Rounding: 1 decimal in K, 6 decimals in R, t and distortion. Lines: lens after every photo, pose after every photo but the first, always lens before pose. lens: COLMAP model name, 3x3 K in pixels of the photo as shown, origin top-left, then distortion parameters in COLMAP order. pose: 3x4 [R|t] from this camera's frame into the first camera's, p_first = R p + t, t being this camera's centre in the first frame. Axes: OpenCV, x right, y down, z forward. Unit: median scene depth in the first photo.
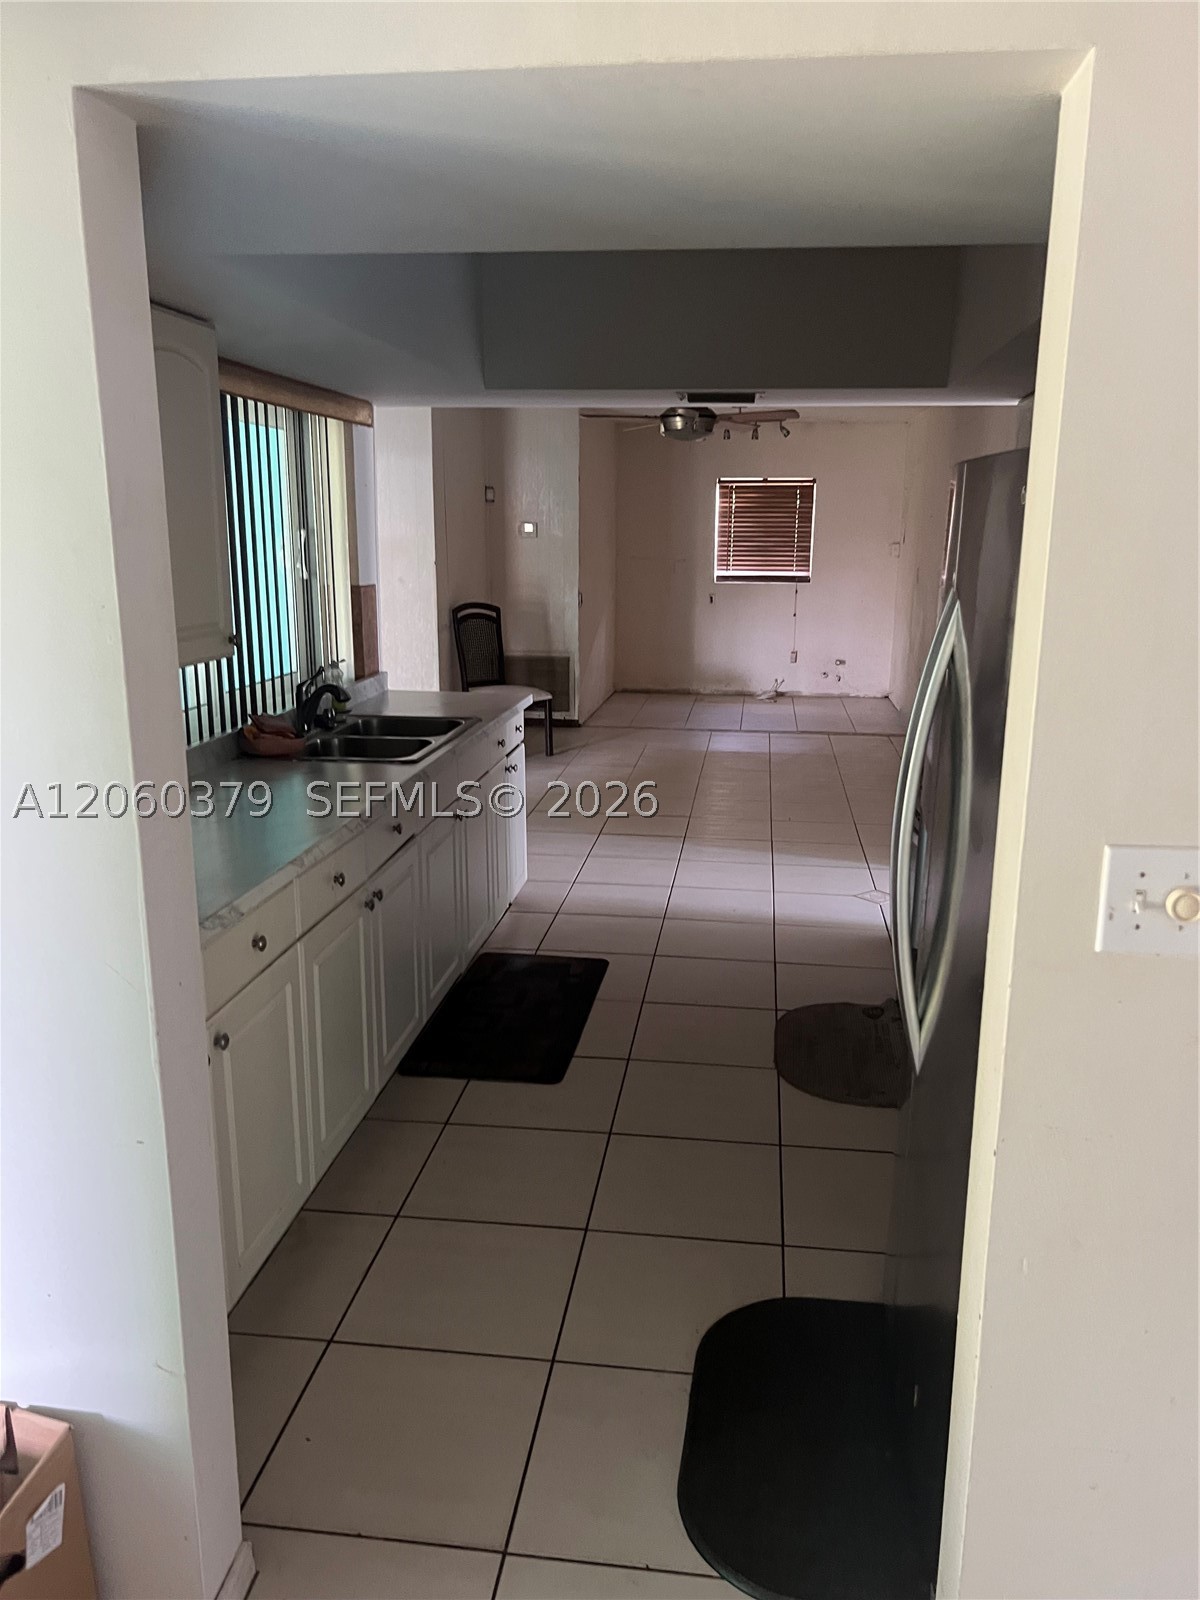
lens RADIAL K [[1195.6, 0, 593.3], [0, 1195.6, 803.5], [0, 0, 1]] dist [0.022268, -0.044314]
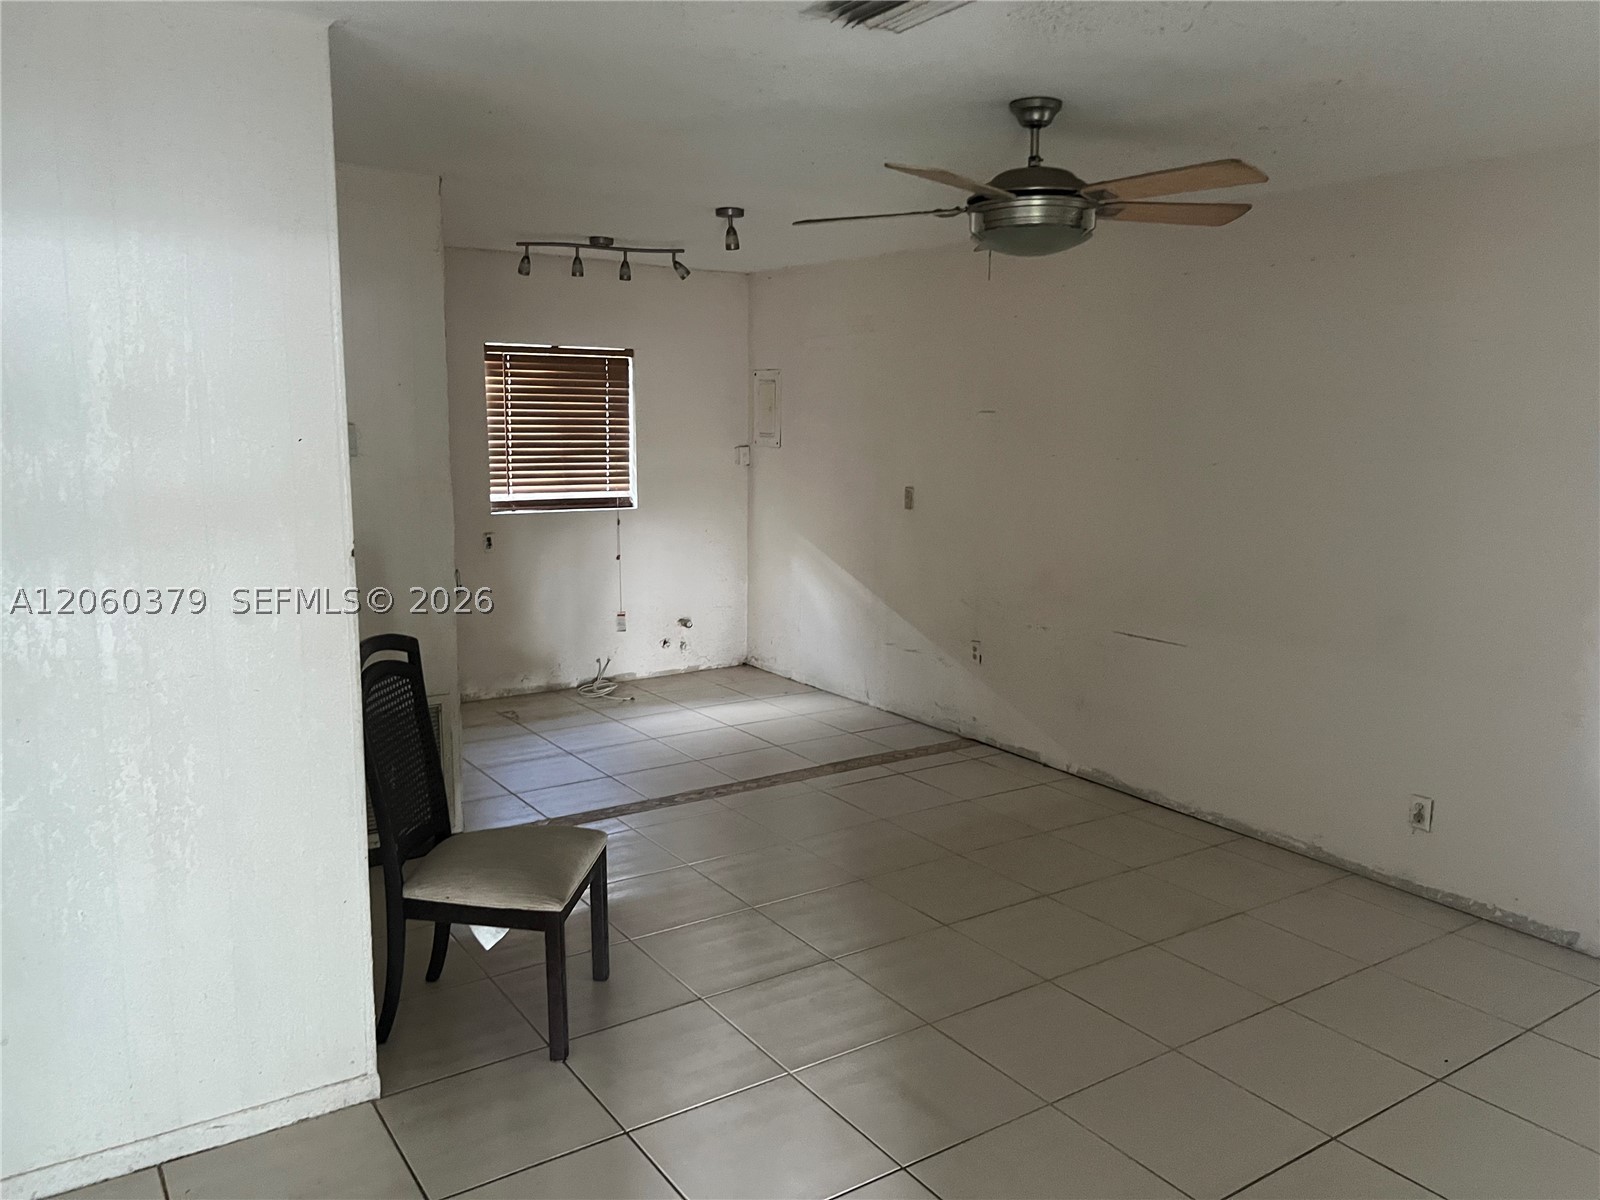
lens RADIAL K [[1195.6, 0, 806.2], [0, 1195.6, 604.1], [0, 0, 1]] dist [0.022268, -0.044314]
pose [[0.753972, -0.100581, 0.649160, -0.176039], [0.140810, 0.989985, -0.010156, -0.112623], [-0.641637, 0.099066, 0.760584, 0.451887]]
